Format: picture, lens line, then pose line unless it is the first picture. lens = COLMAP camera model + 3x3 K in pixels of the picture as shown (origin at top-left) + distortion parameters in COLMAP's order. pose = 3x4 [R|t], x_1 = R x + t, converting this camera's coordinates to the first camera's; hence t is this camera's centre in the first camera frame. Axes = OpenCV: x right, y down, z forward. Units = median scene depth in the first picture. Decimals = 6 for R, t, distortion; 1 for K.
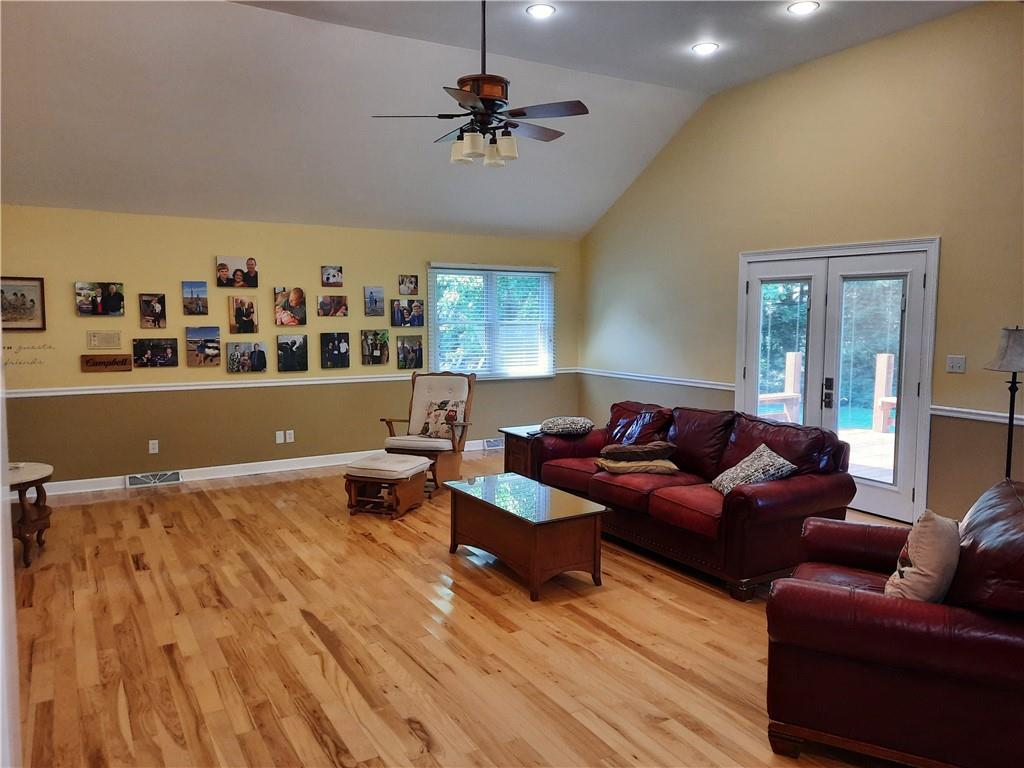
lens RADIAL K [[748.5, 0, 504.9], [0, 748.5, 381.1], [0, 0, 1]] dist [0.050337, -0.050899]
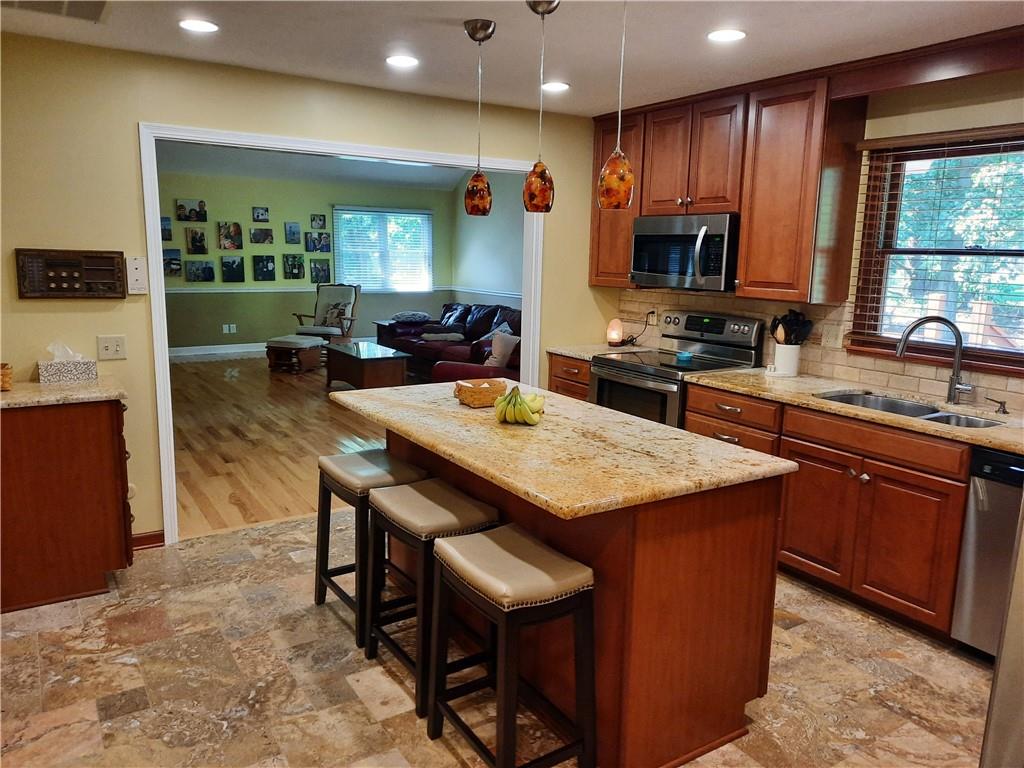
lens RADIAL K [[748.5, 0, 507.6], [0, 748.5, 385.3], [0, 0, 1]] dist [0.050337, -0.050899]
pose [[0.998606, 0.005616, 0.052483, 0.153776], [-0.010433, 0.995707, 0.091976, 0.042437], [-0.051741, -0.092395, 0.994377, -0.439596]]
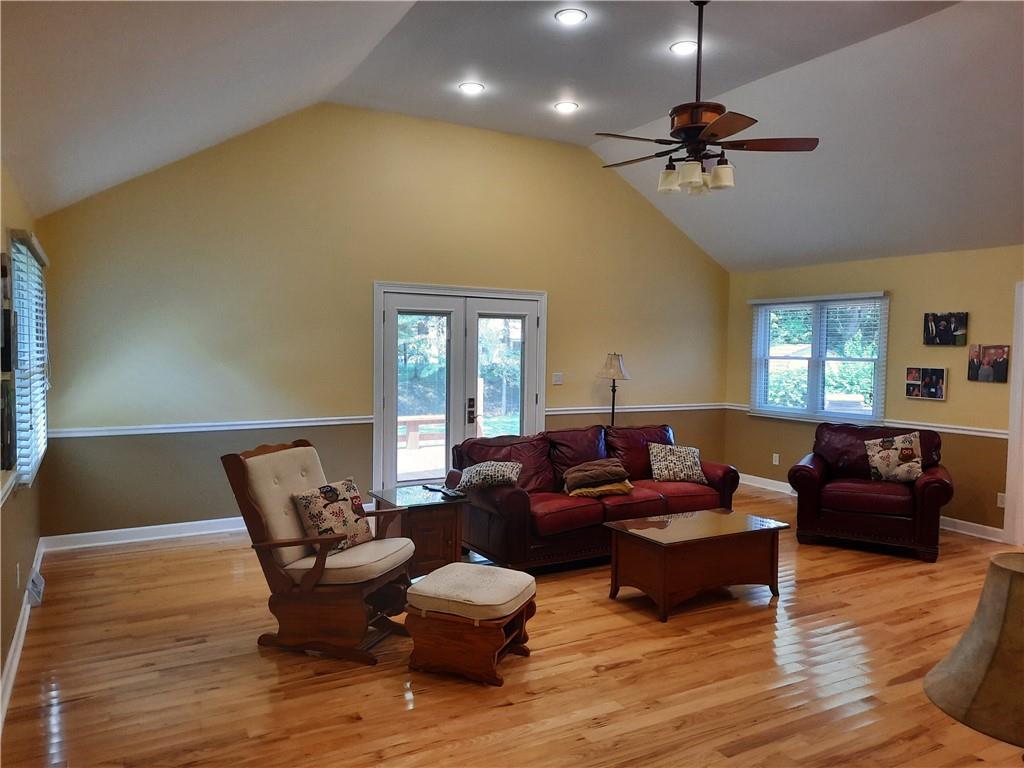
lens RADIAL K [[748.5, 0, 515.0], [0, 748.5, 380.7], [0, 0, 1]] dist [0.050337, -0.050899]
pose [[0.015005, -0.052482, 0.998509, -1.300628], [0.076385, 0.995764, 0.051190, -0.151031], [-0.996966, 0.075503, 0.018951, 1.579893]]
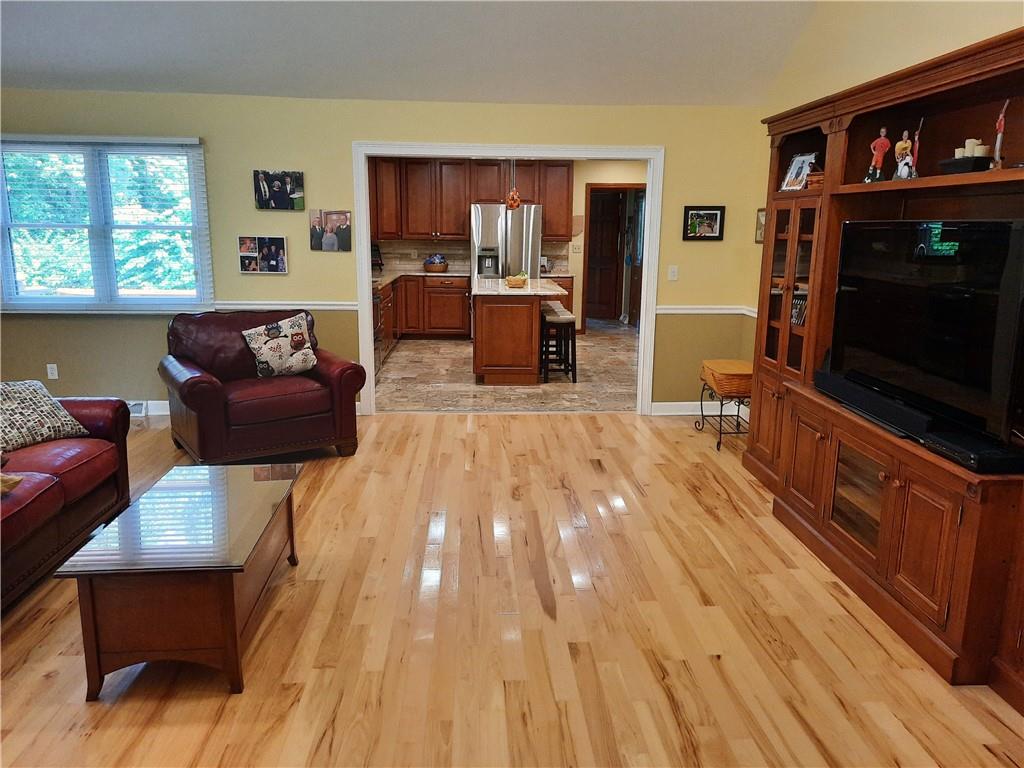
lens RADIAL K [[748.5, 0, 516.2], [0, 748.5, 382.7], [0, 0, 1]] dist [0.050337, -0.050899]
pose [[-0.892104, -0.107871, 0.438765, -0.609388], [0.023060, 0.958947, 0.282645, -0.151045], [-0.451242, 0.262267, -0.852993, 1.802763]]
